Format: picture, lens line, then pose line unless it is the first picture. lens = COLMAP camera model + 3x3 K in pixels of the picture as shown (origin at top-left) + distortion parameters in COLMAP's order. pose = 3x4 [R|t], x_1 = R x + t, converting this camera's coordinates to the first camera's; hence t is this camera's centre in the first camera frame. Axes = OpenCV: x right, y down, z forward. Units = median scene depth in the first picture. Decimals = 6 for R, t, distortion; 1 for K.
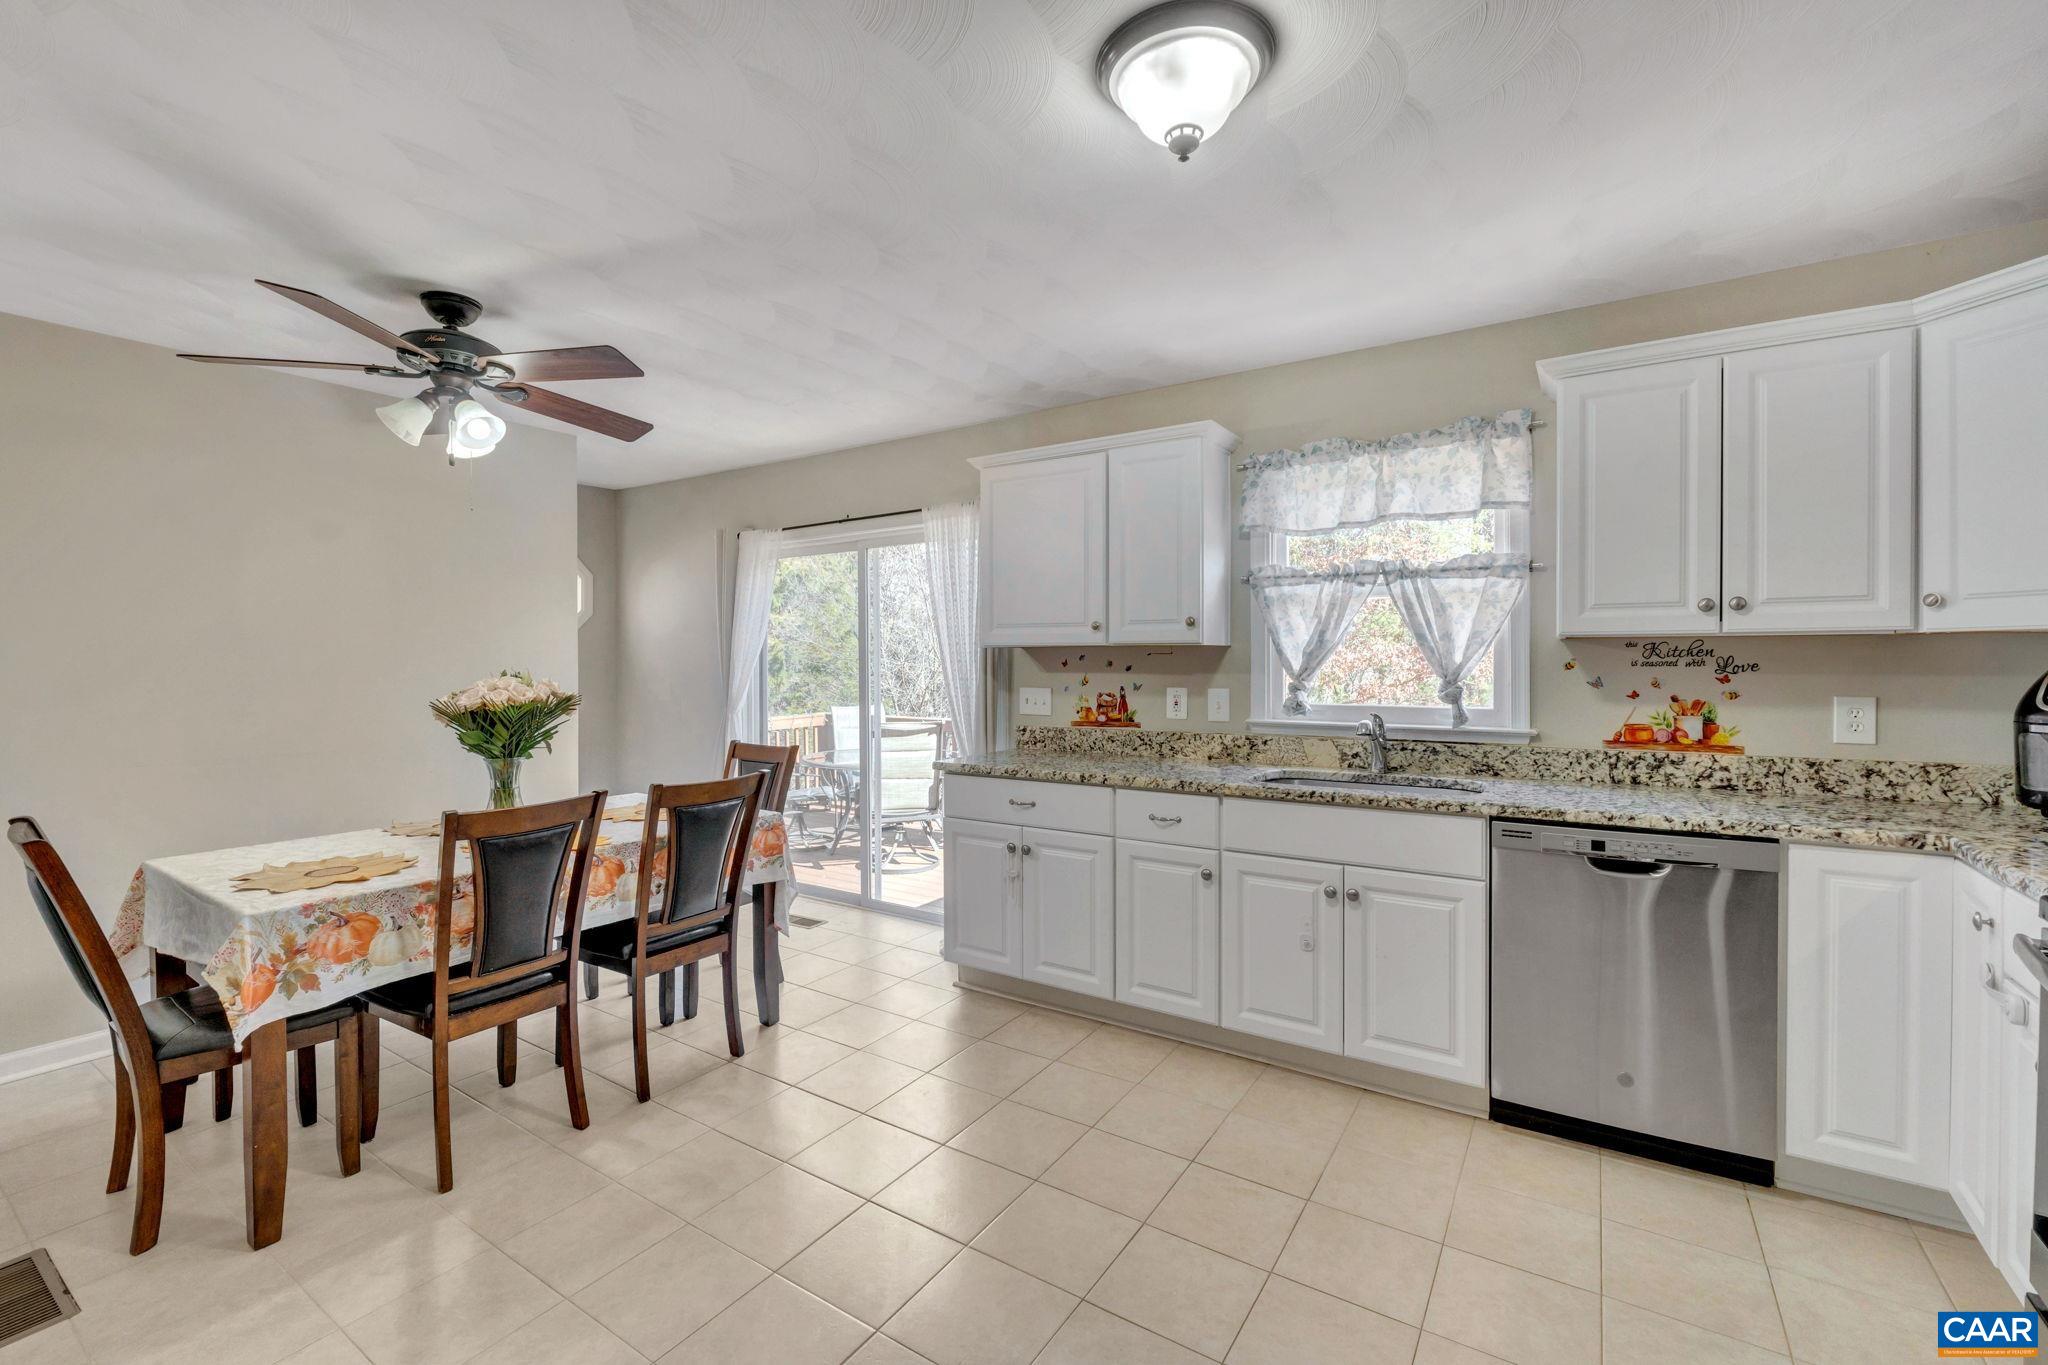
lens RADIAL K [[879.2, 0, 994.9], [0, 879.2, 664.3], [0, 0, 1]] dist [-0.003550, -0.001554]
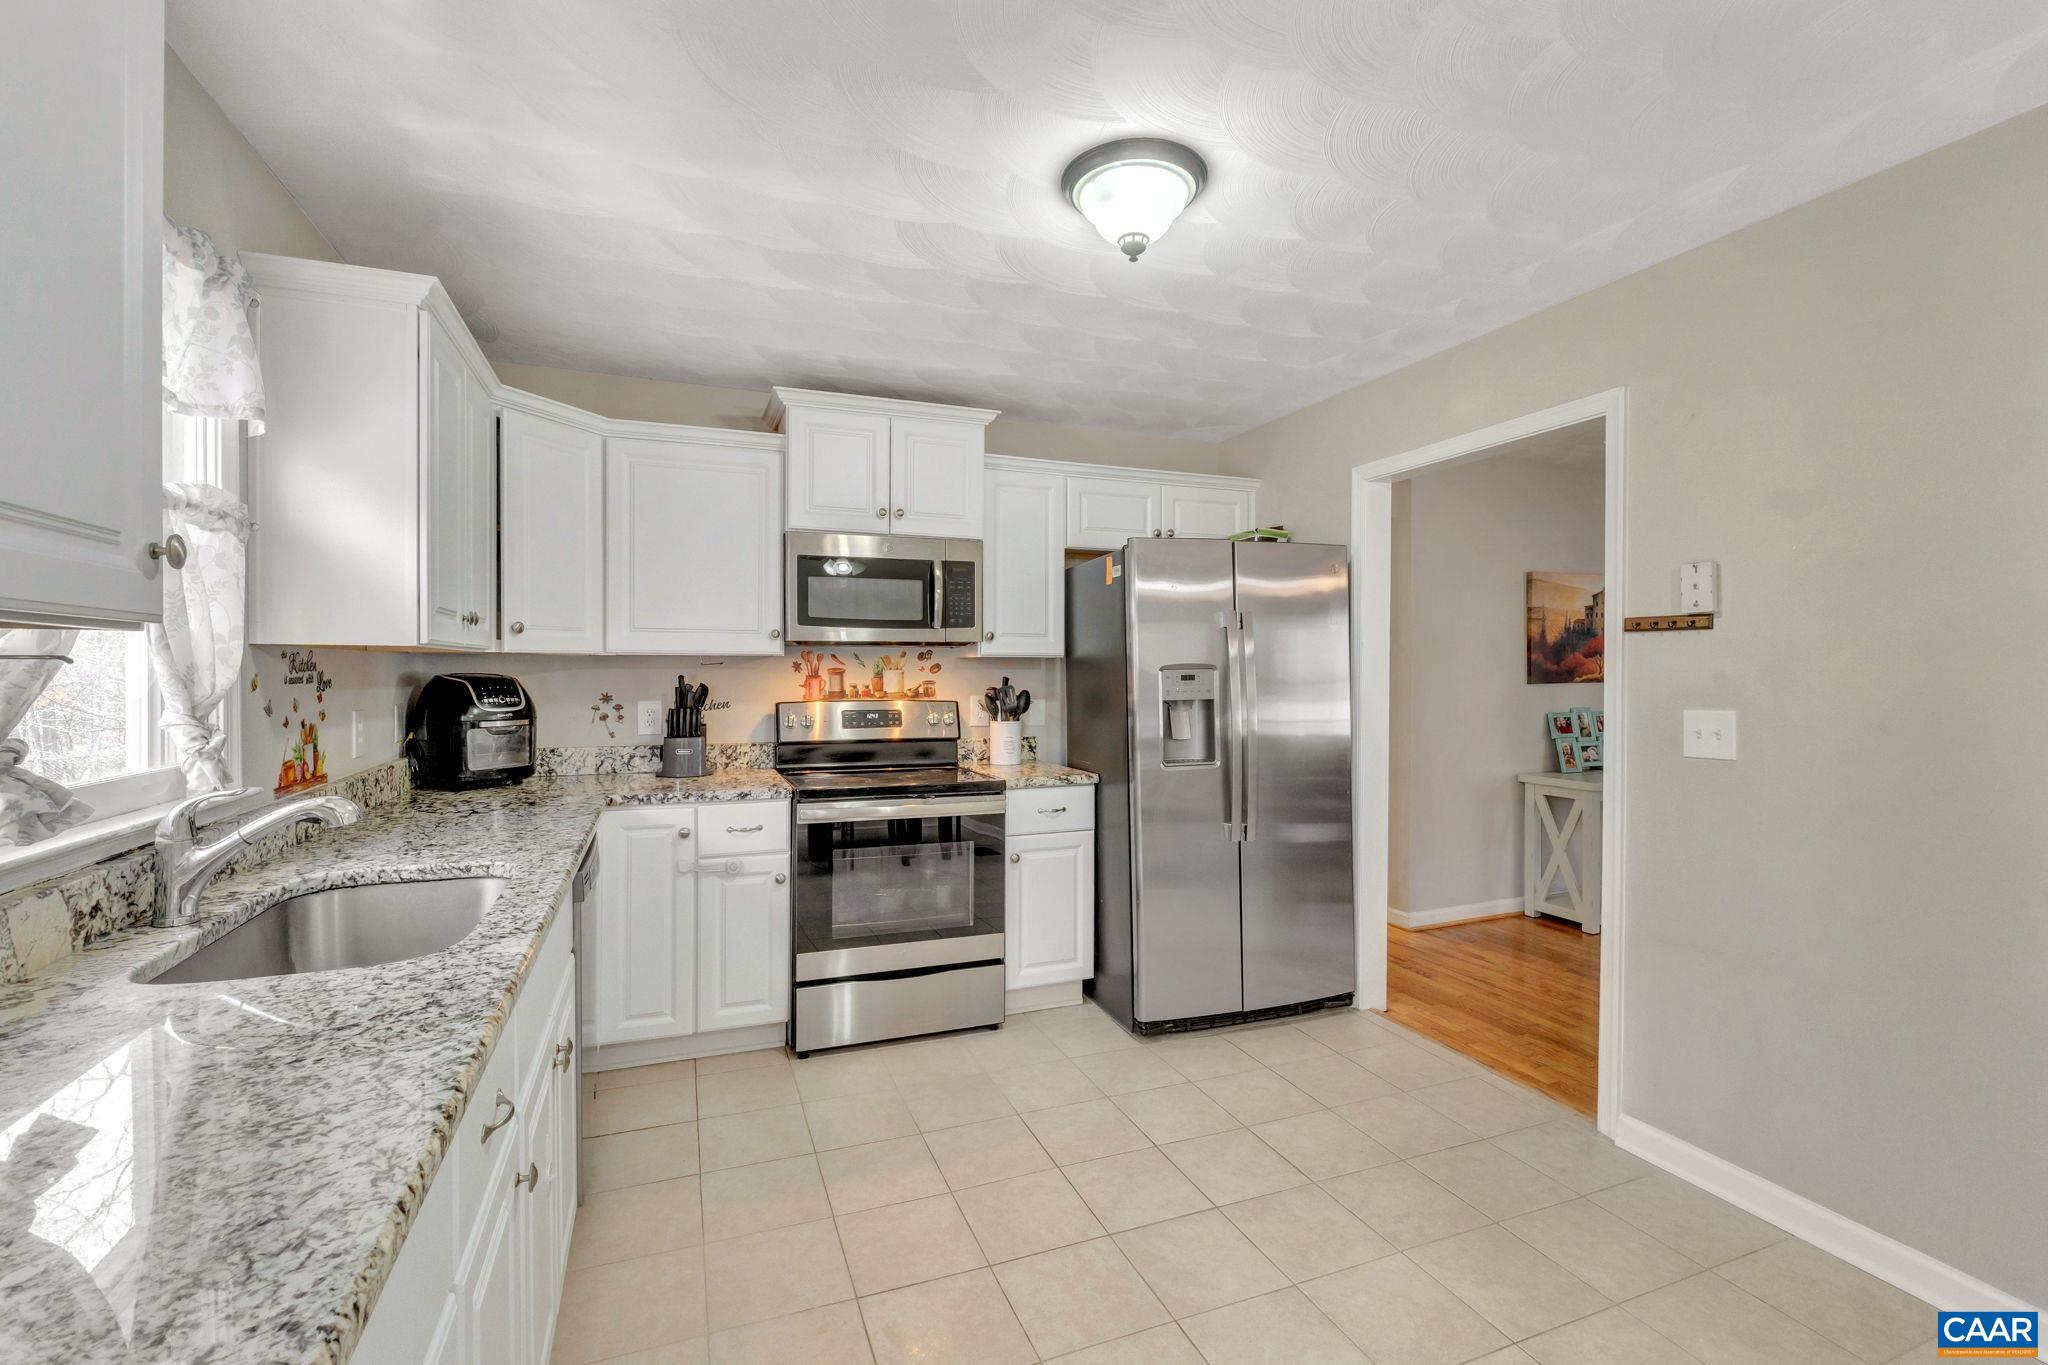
lens RADIAL K [[879.2, 0, 1033.7], [0, 879.2, 667.2], [0, 0, 1]] dist [-0.003550, -0.001554]
pose [[-0.836480, 0.003200, 0.547987, -0.187568], [0.003694, 0.999993, -0.000201, -0.008535], [-0.547984, 0.001857, -0.836487, 1.152351]]
